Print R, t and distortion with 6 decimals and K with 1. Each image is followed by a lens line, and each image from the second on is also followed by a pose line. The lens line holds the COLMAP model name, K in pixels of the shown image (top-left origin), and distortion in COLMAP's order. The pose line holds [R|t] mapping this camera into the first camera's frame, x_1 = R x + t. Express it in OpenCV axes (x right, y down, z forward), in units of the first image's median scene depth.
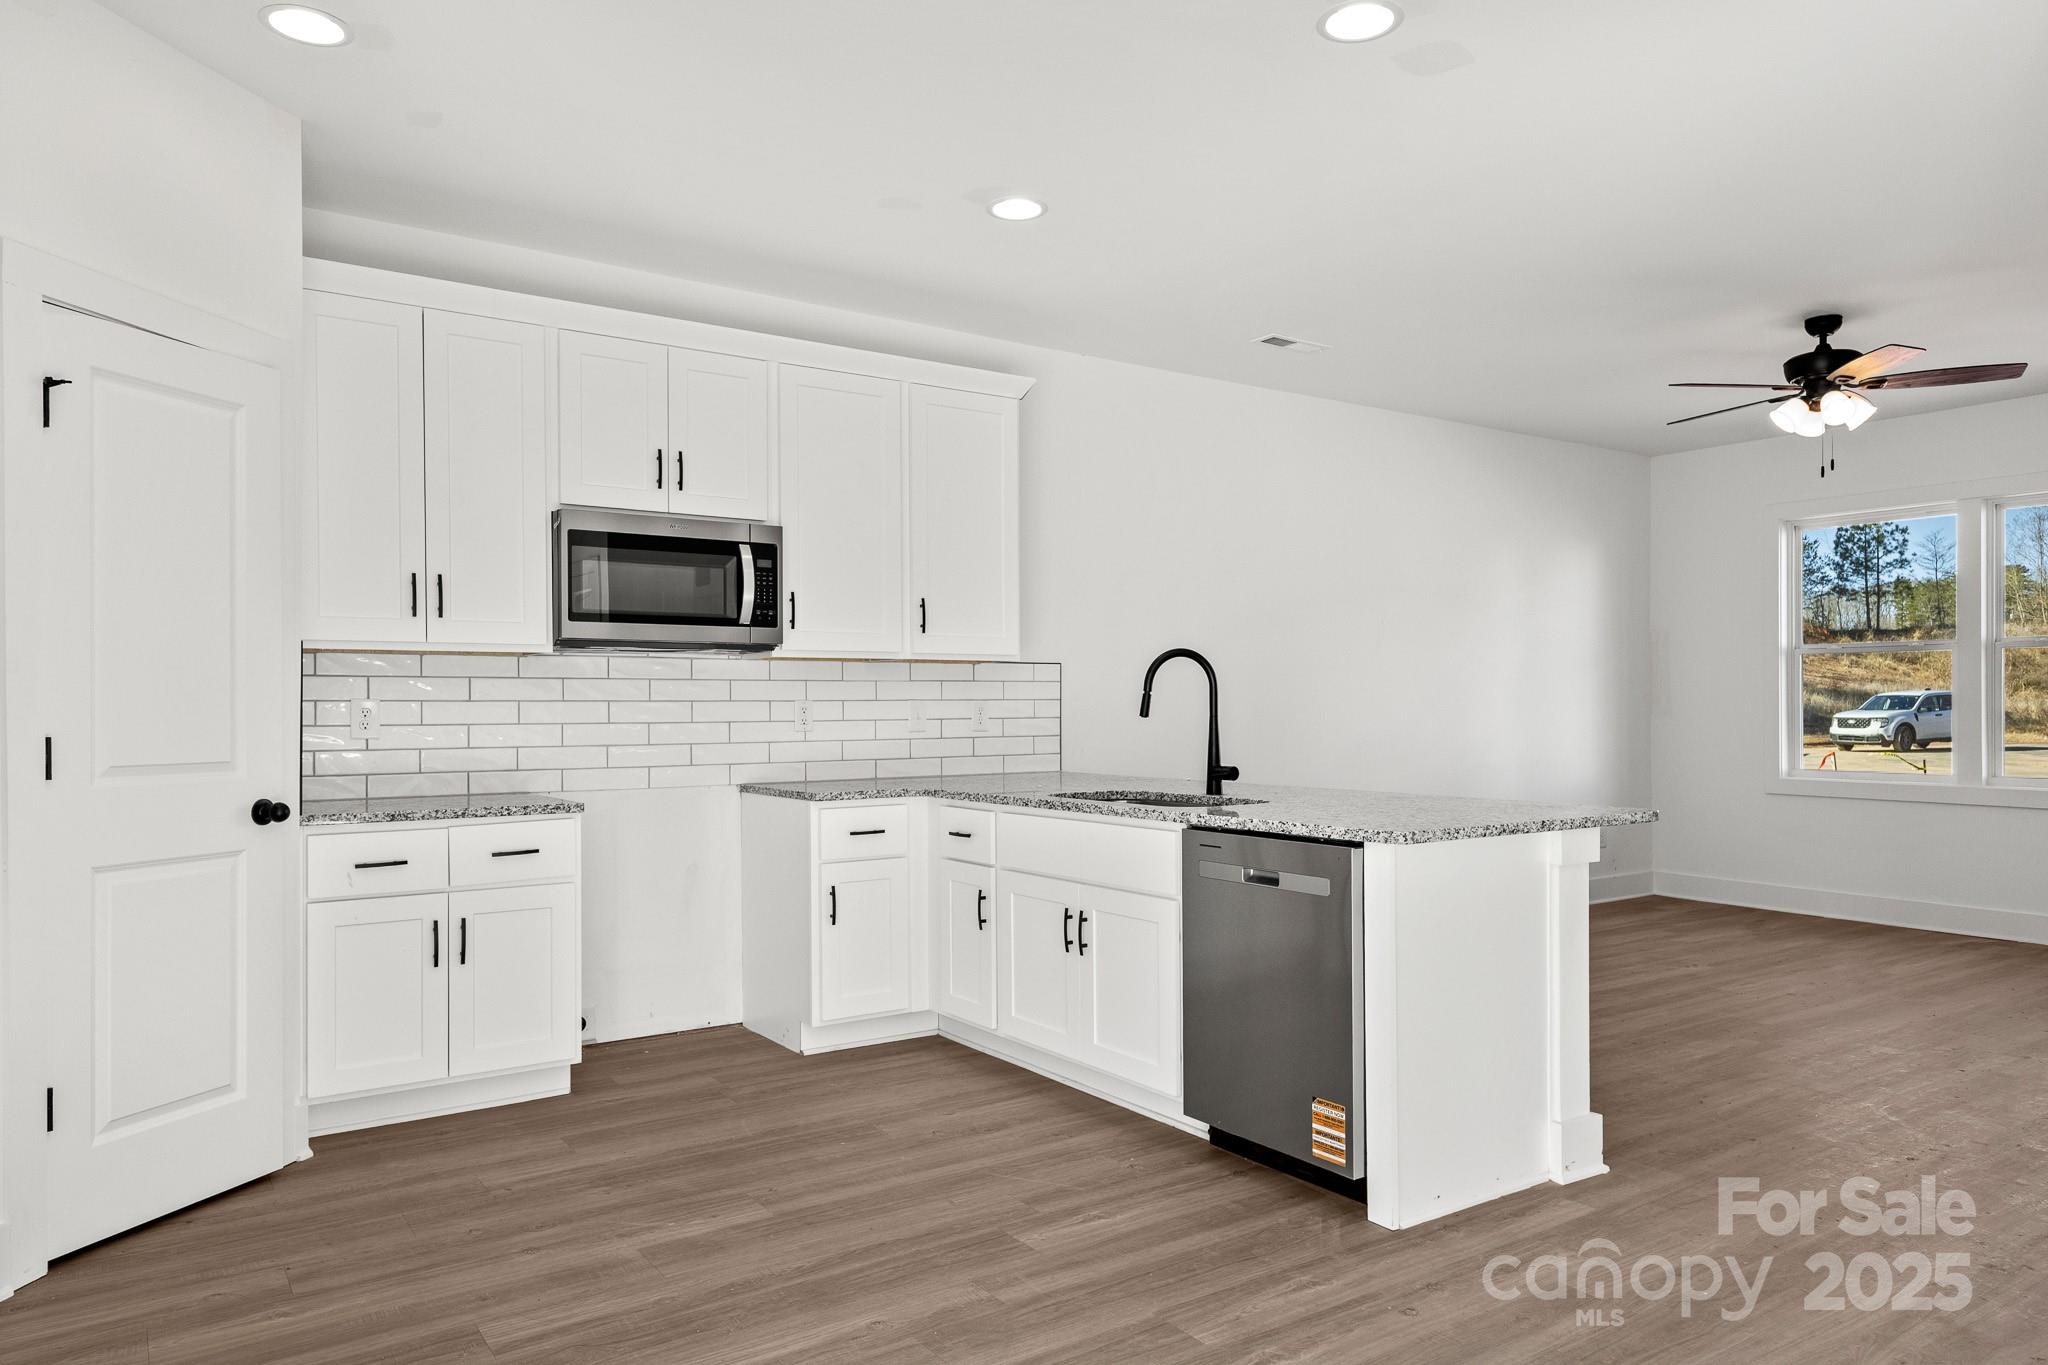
lens RADIAL K [[1311.8, 0, 1017.6], [0, 1311.8, 723.4], [0, 0, 1]] dist [0.011944, -0.008943]
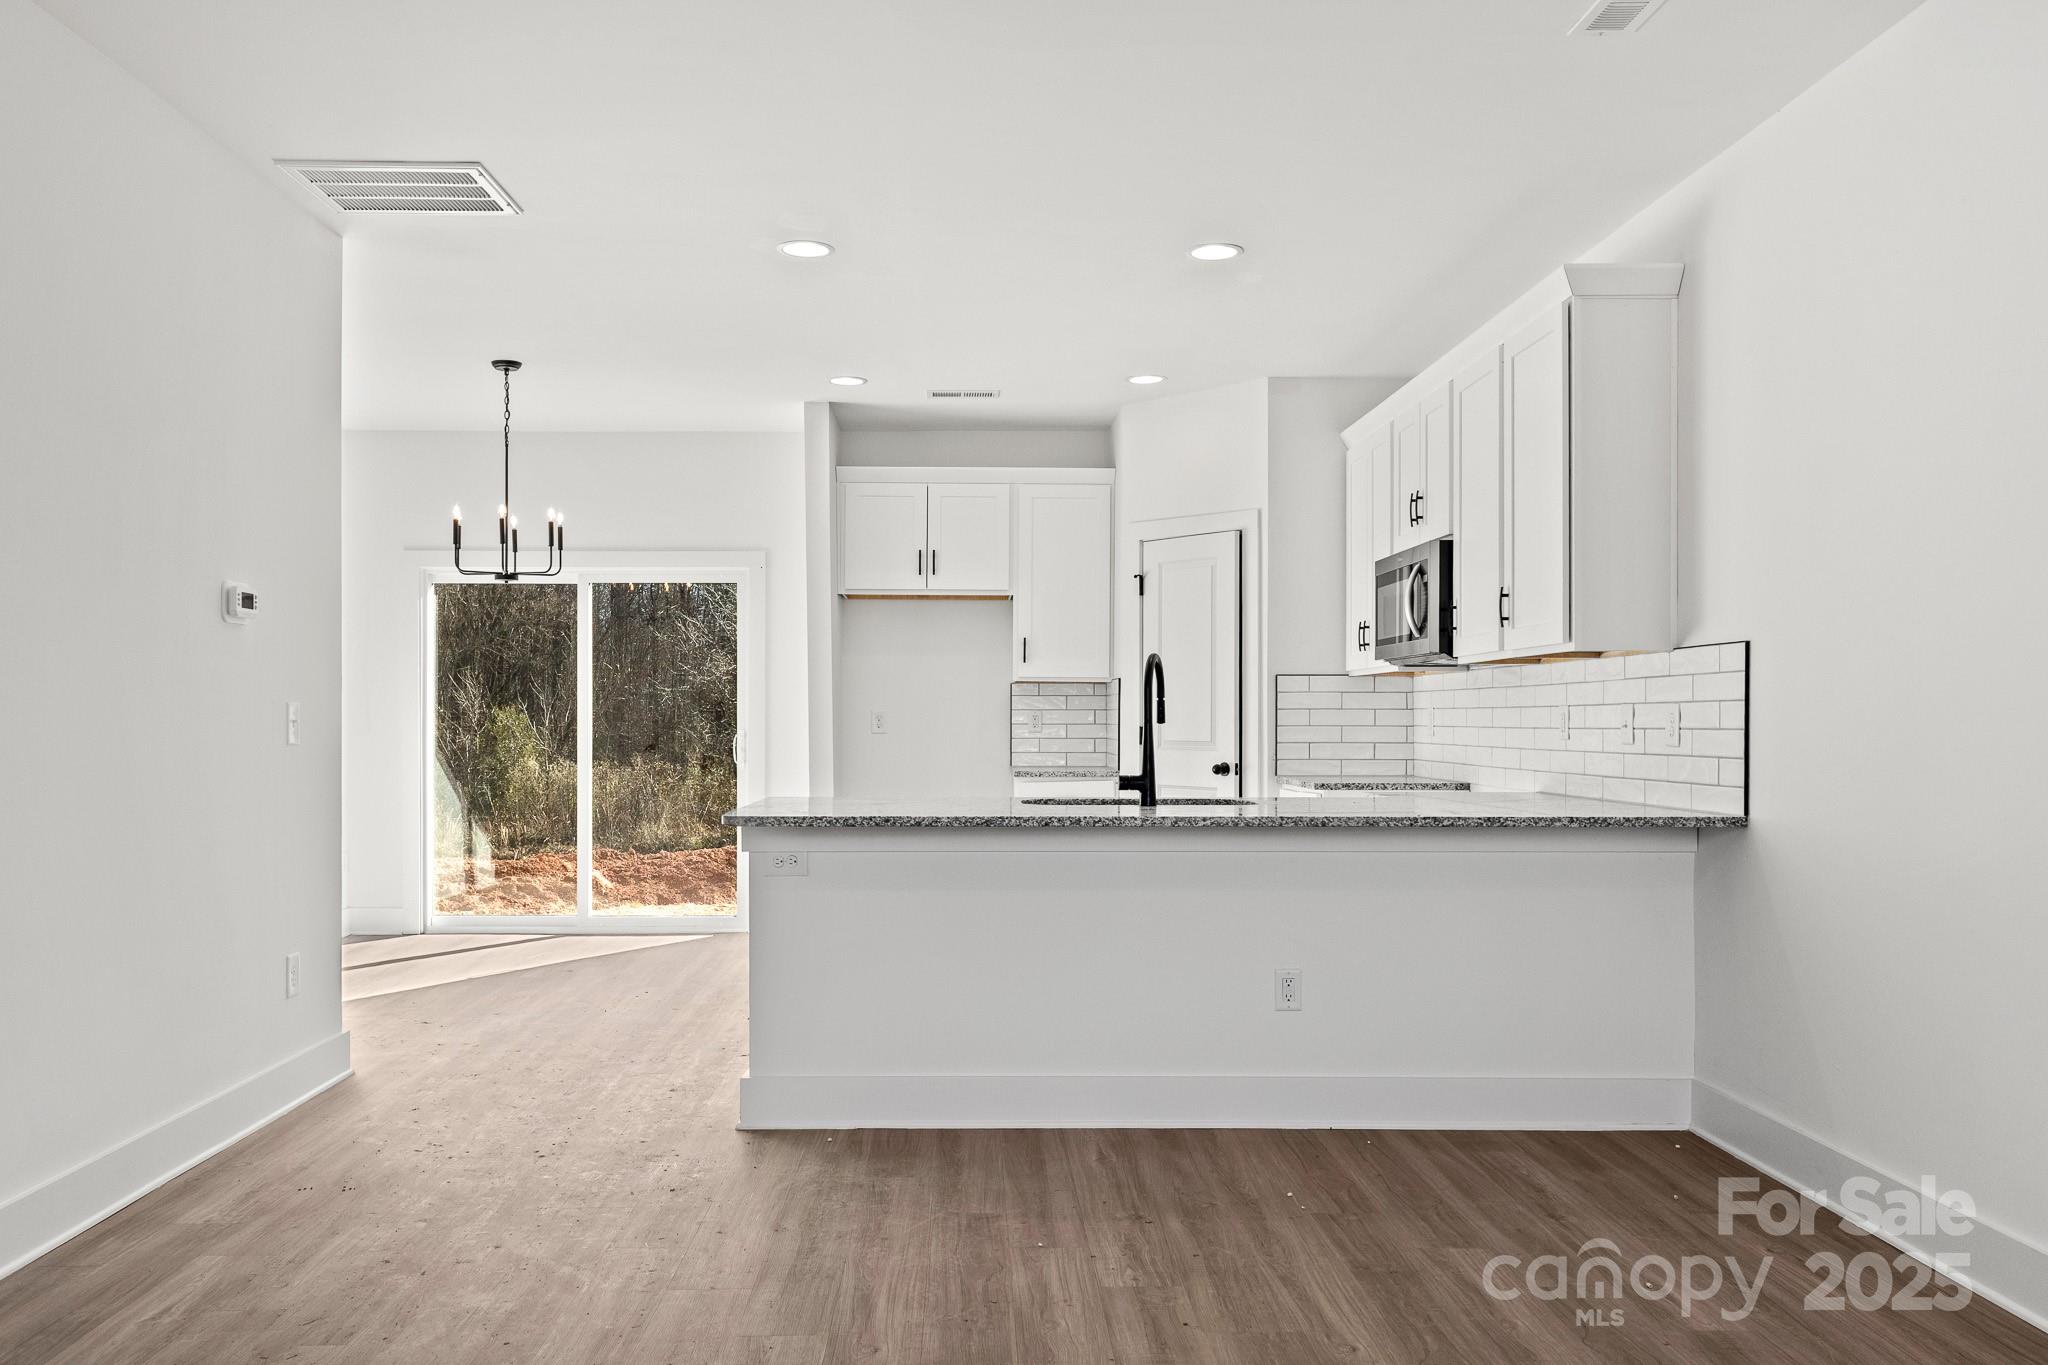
lens RADIAL K [[1558.4, 0, 1006.3], [0, 1558.4, 719.2], [0, 0, 1]] dist [0.014811, -0.011653]
pose [[-0.541859, 0.005317, -0.840453, 1.157123], [-0.007972, 0.999902, 0.011465, -0.020986], [0.840432, 0.012912, -0.541764, 1.531576]]
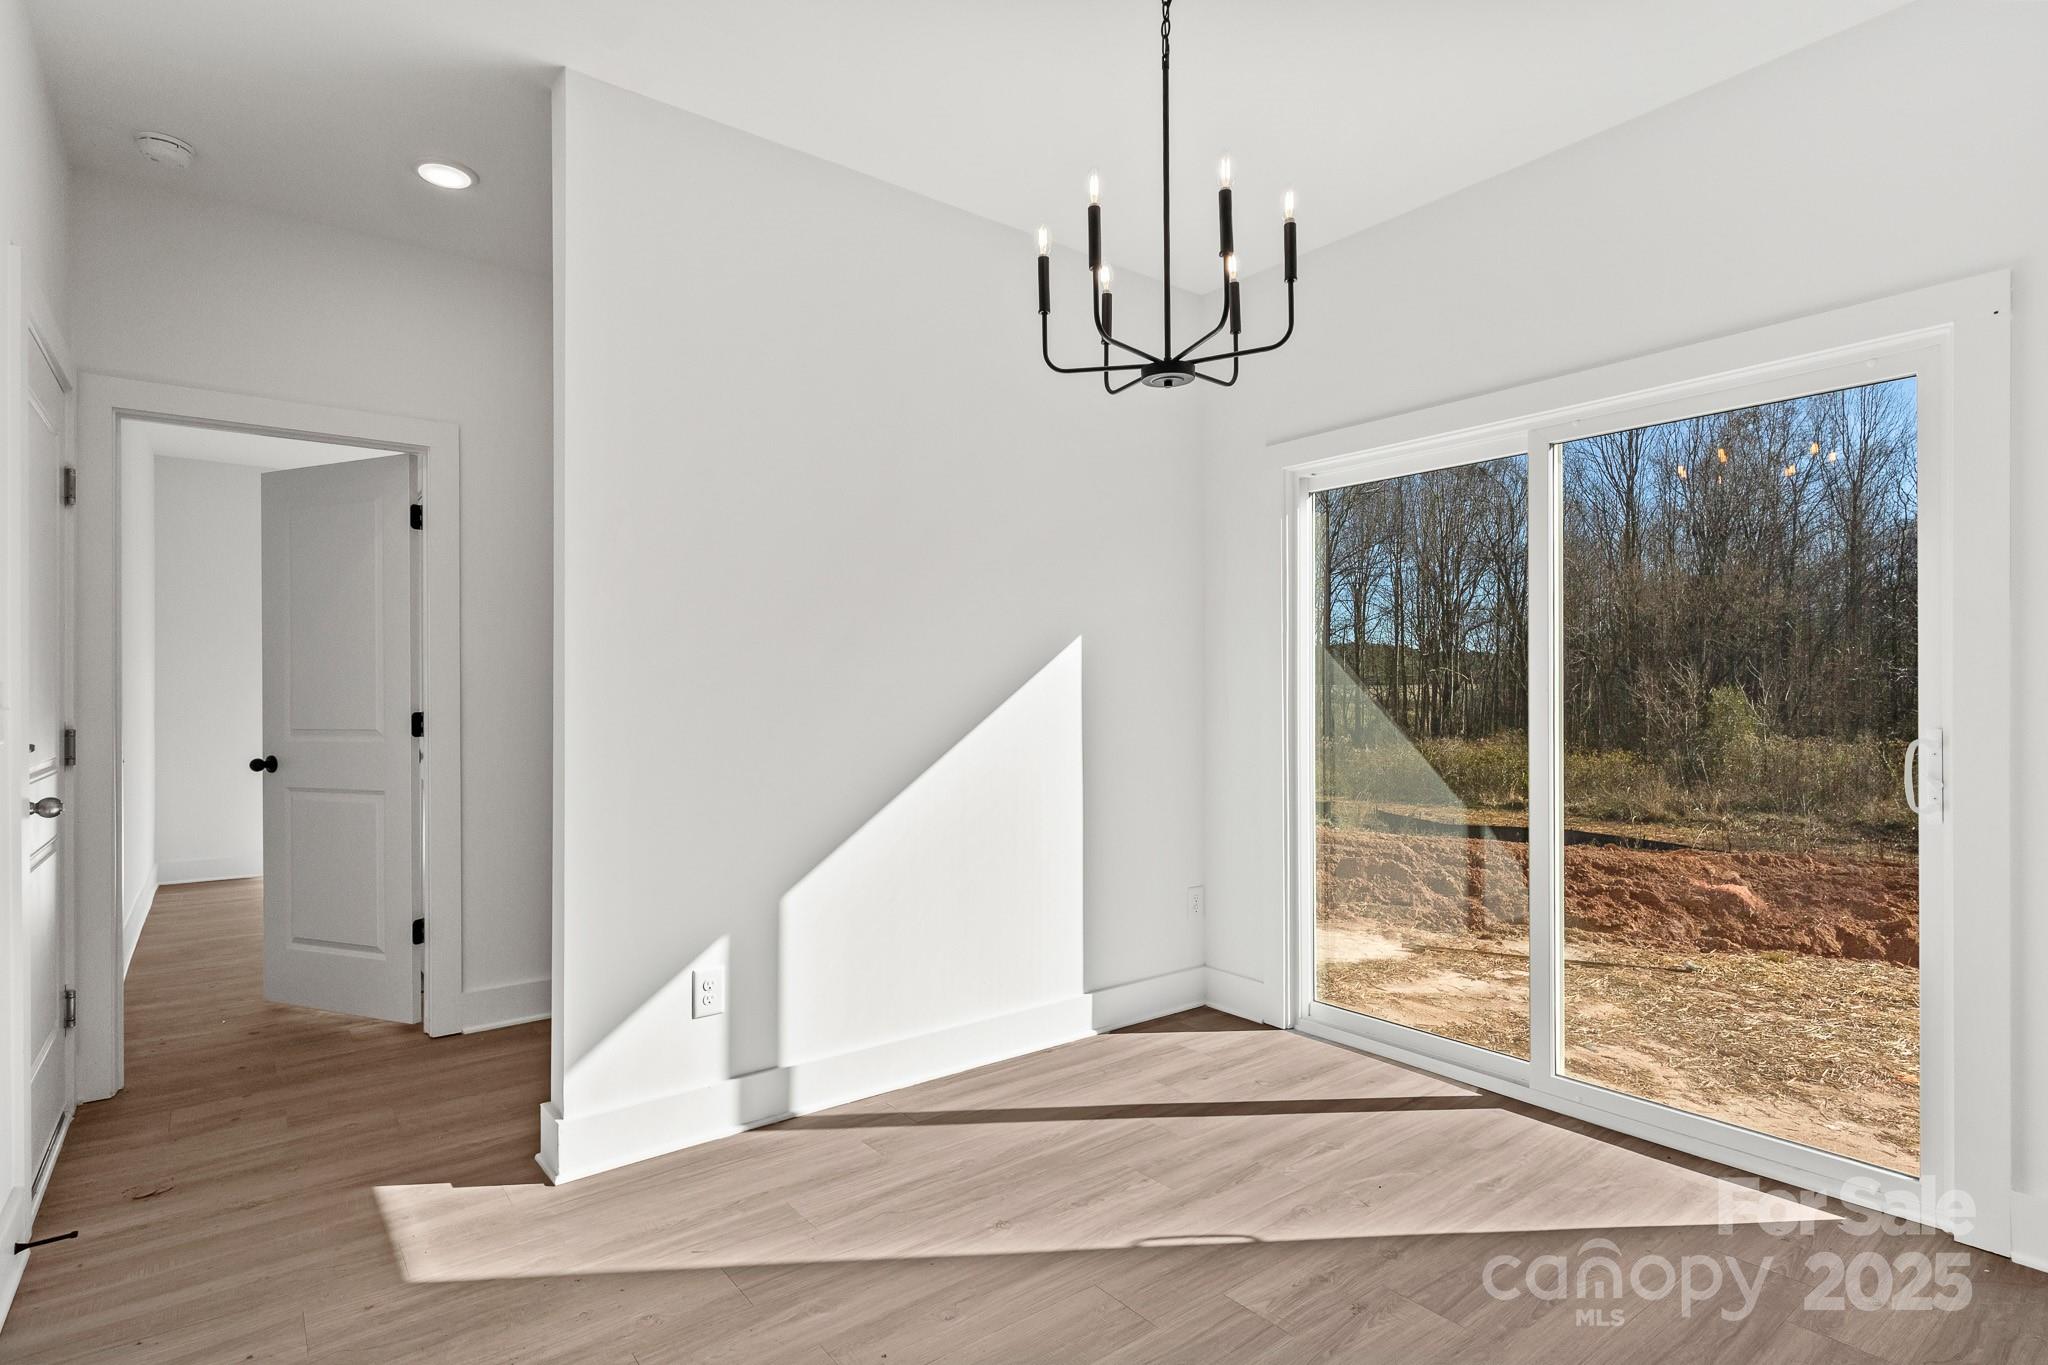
lens RADIAL K [[1018.4, 0, 1010.4], [0, 1018.4, 681.7], [0, 0, 1]] dist [-0.004800, 0.001020]
pose [[-0.998426, 0.005035, -0.055859, 0.156079], [0.005202, 0.999982, -0.002841, -0.006489], [0.055843, -0.003127, -0.998435, 0.650259]]
